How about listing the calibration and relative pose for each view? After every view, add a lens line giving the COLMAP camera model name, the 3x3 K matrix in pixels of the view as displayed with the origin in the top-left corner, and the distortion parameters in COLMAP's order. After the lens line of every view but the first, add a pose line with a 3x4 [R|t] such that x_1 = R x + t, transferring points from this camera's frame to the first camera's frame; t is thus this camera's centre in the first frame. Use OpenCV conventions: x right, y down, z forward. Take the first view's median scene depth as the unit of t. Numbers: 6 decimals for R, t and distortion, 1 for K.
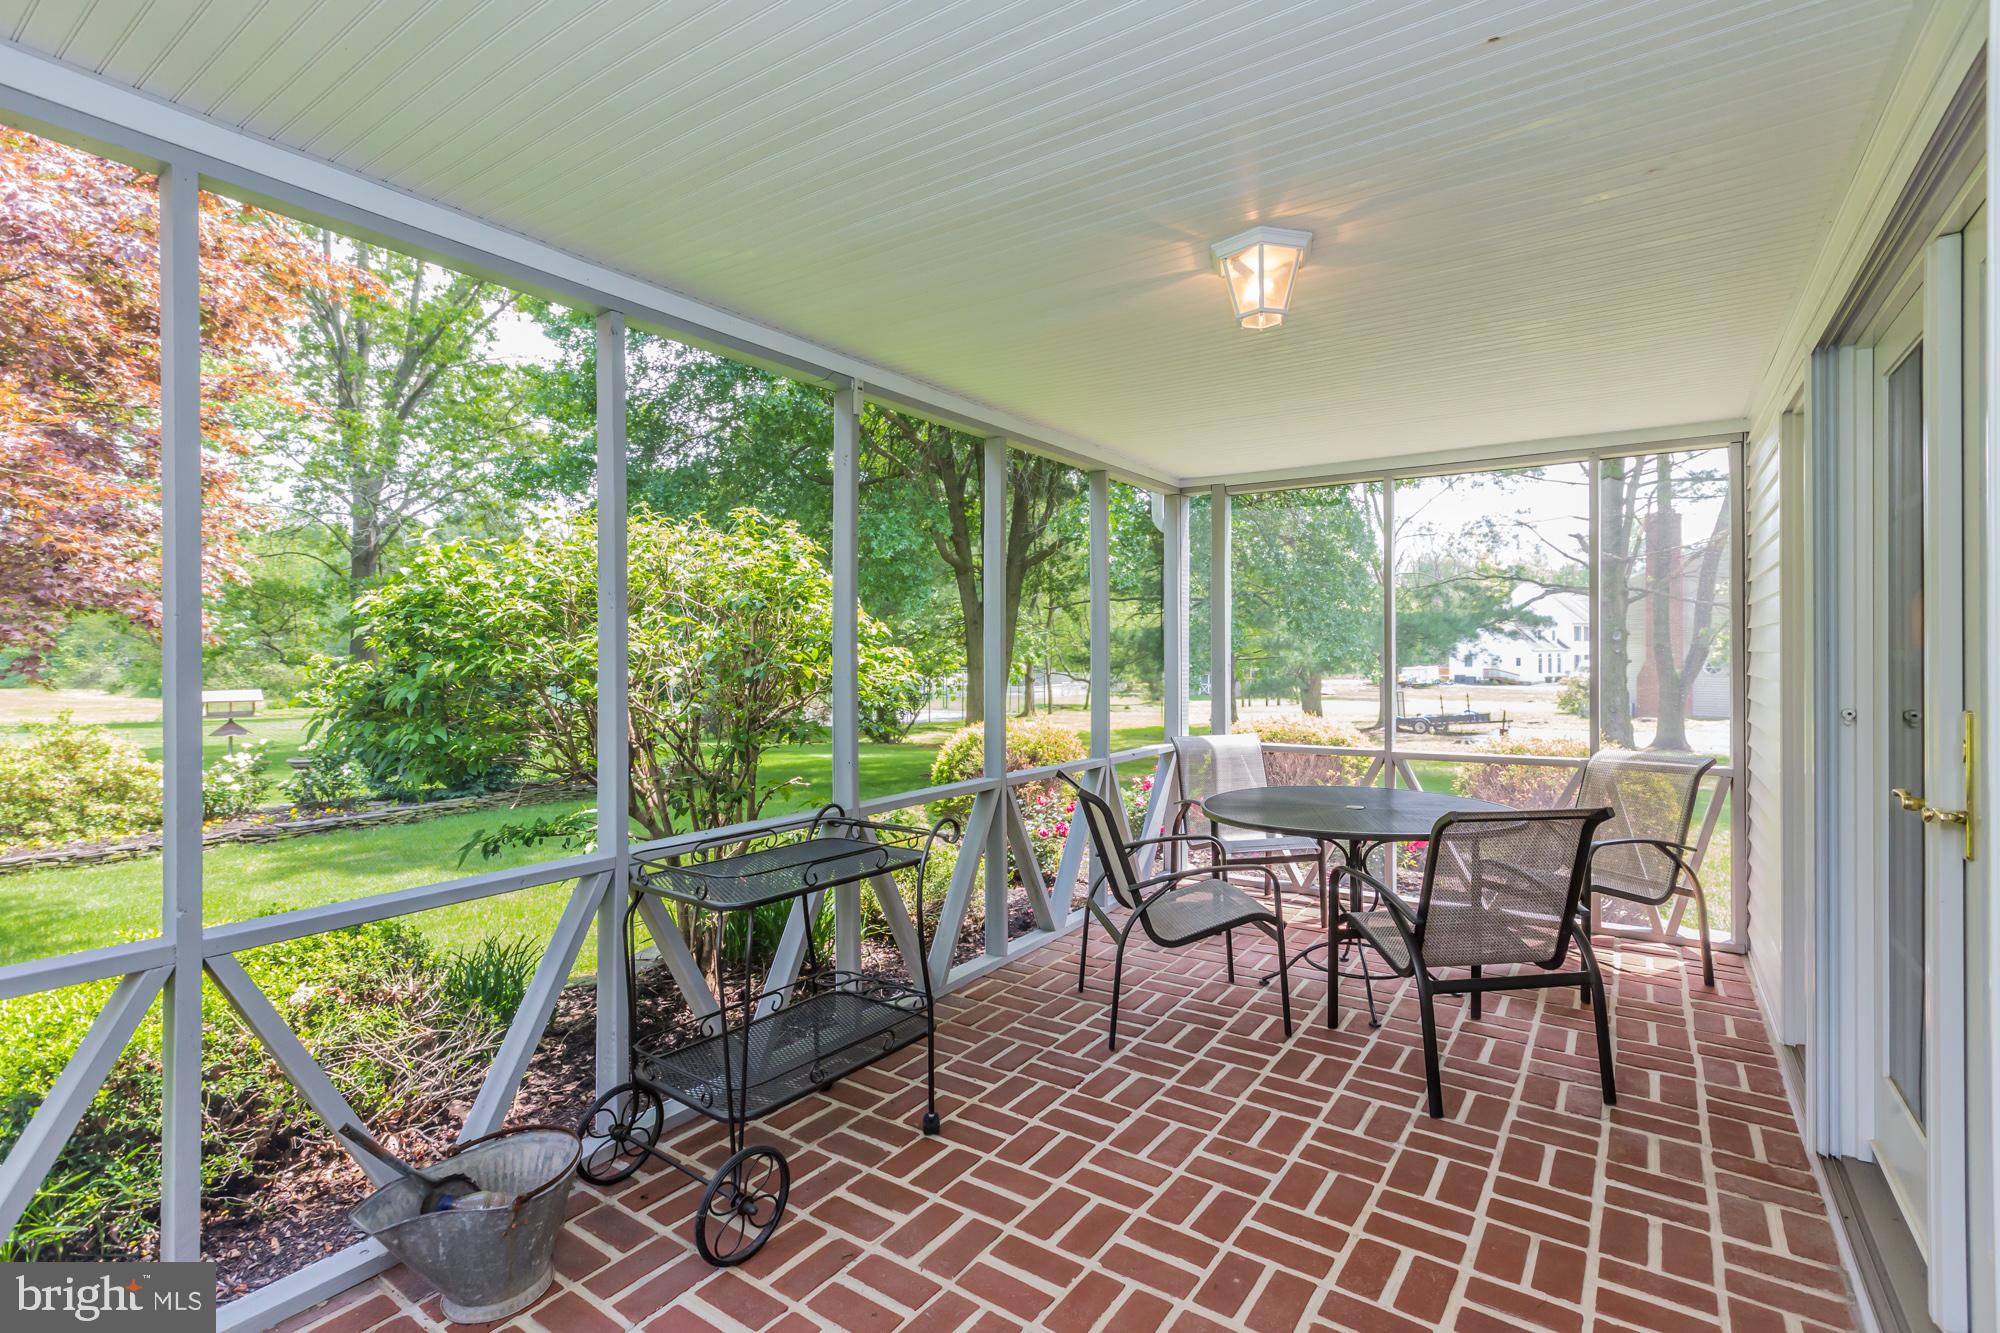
lens RADIAL K [[922.8, 0, 992.6], [0, 922.8, 656.0], [0, 0, 1]] dist [-0.000182, 0.001917]
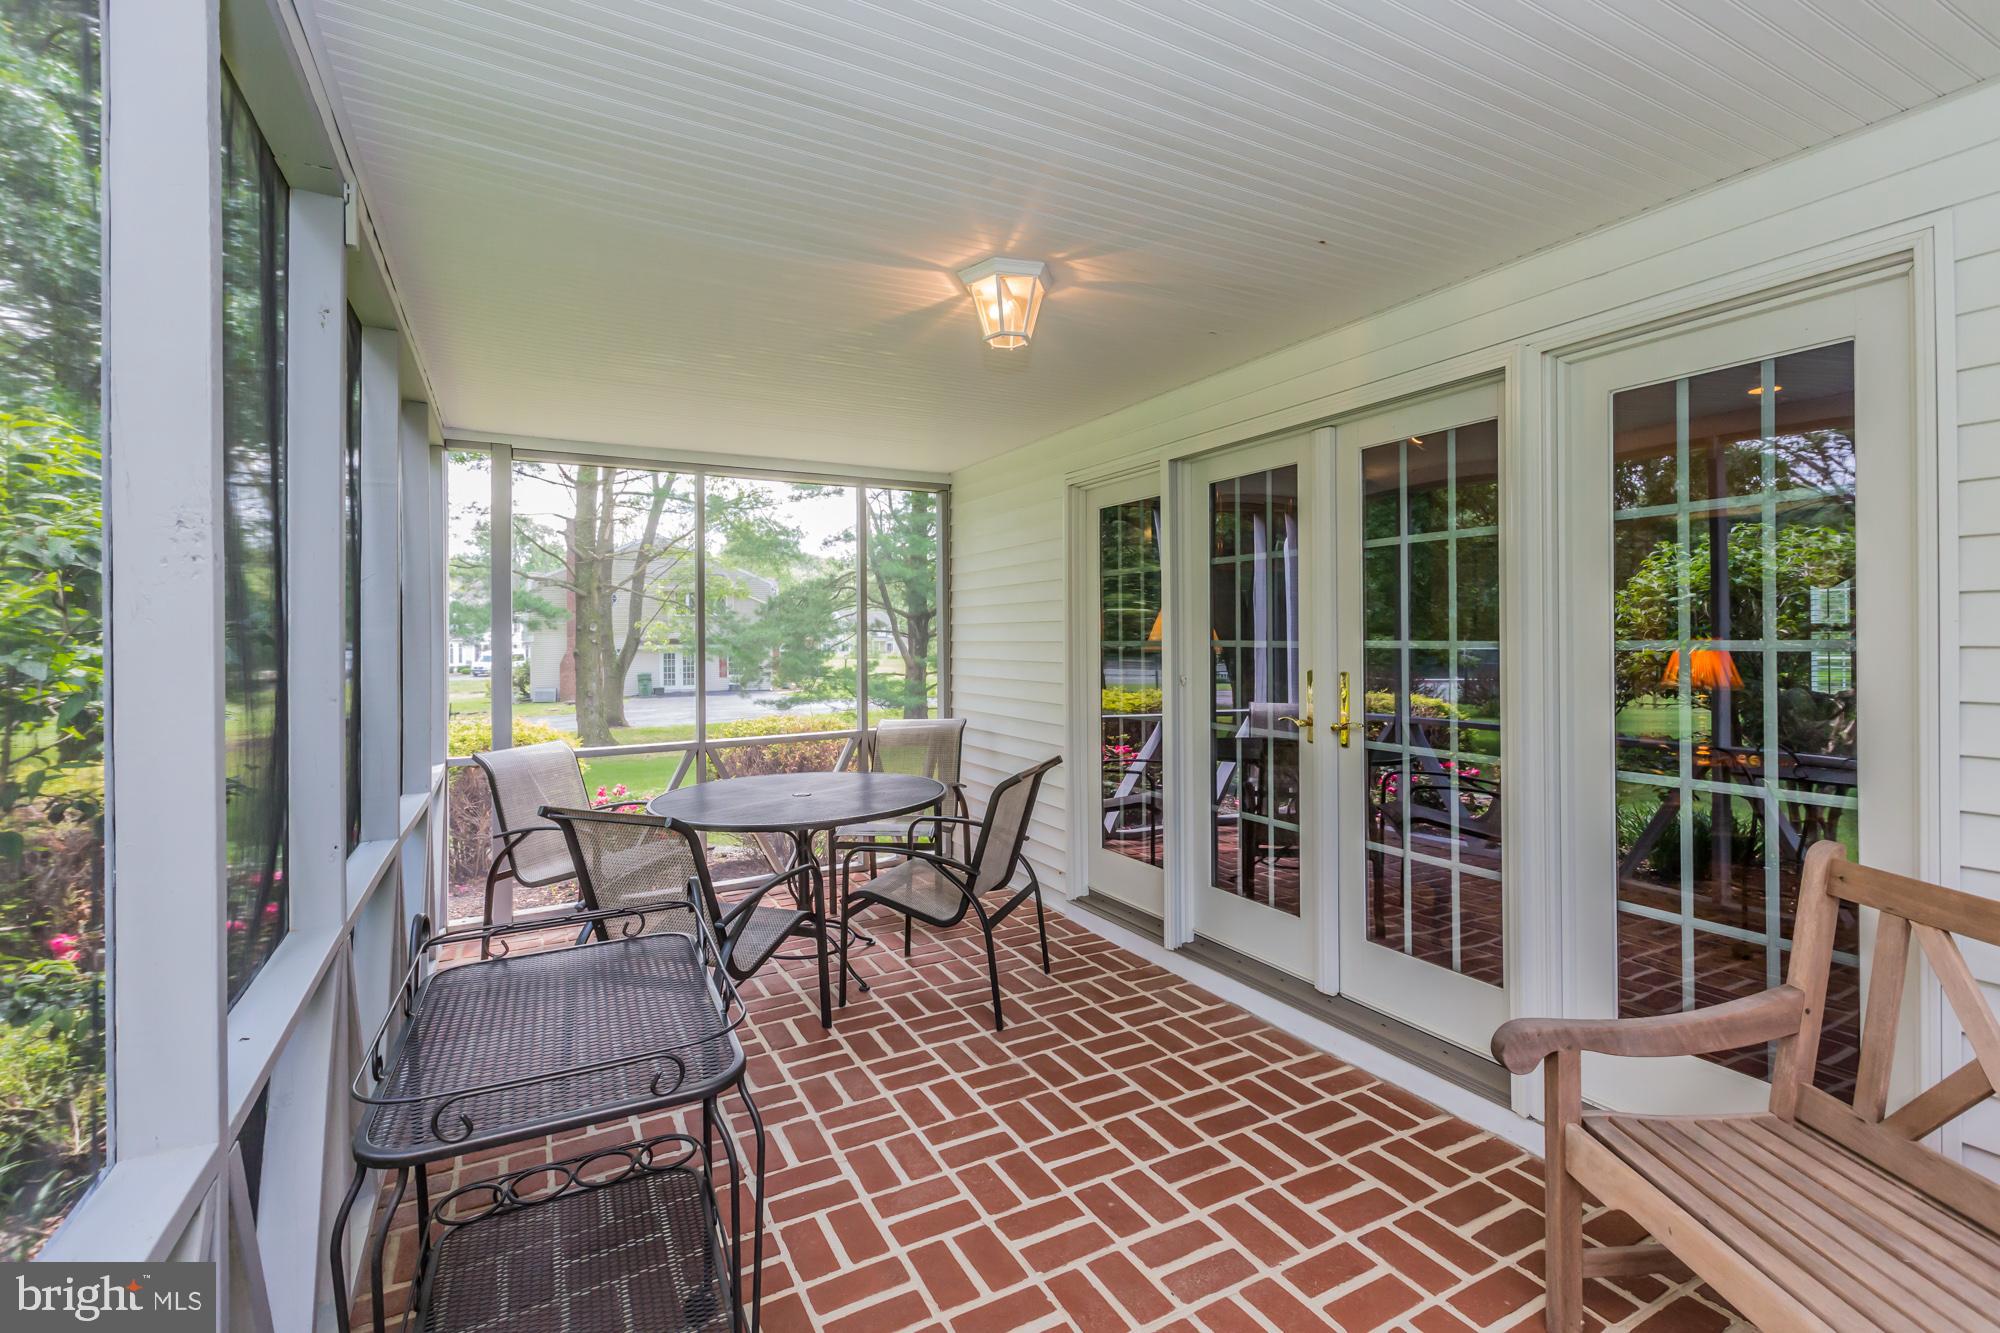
lens RADIAL K [[922.8, 0, 1006.9], [0, 922.8, 635.8], [0, 0, 1]] dist [-0.000182, 0.001917]
pose [[0.440120, -0.002072, 0.897937, -0.676528], [0.012008, 0.999922, -0.003578, -0.011772], [-0.897859, 0.012357, 0.440110, 0.516169]]
